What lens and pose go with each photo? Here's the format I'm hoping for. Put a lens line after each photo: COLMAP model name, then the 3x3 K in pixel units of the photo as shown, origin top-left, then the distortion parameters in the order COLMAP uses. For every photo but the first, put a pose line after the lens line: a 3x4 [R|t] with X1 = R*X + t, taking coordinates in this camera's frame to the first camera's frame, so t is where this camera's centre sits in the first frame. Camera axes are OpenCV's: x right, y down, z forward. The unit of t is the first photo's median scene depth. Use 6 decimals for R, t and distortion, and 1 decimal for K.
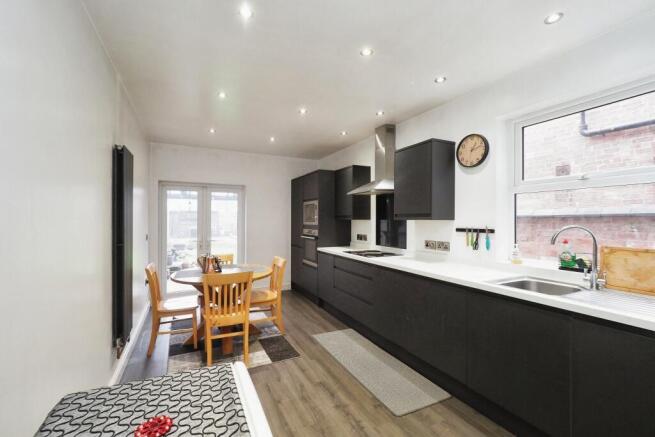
lens RADIAL K [[270.6, 0, 304.2], [0, 270.6, 216.7], [0, 0, 1]] dist [-0.000565, -0.000070]
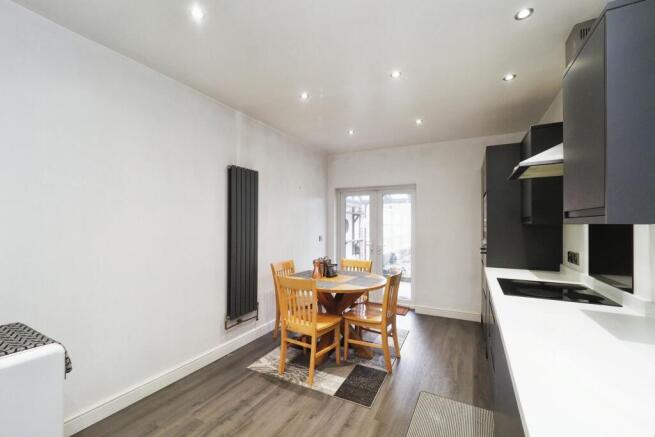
lens RADIAL K [[274.7, 0, 327.5], [0, 274.7, 218.5], [0, 0, 1]] dist [-0.000882, -0.000266]
pose [[0.624829, -0.014793, -0.780621, 0.517127], [0.004819, 0.999875, -0.015091, 0.007794], [0.780747, 0.005668, 0.624822, 0.439677]]
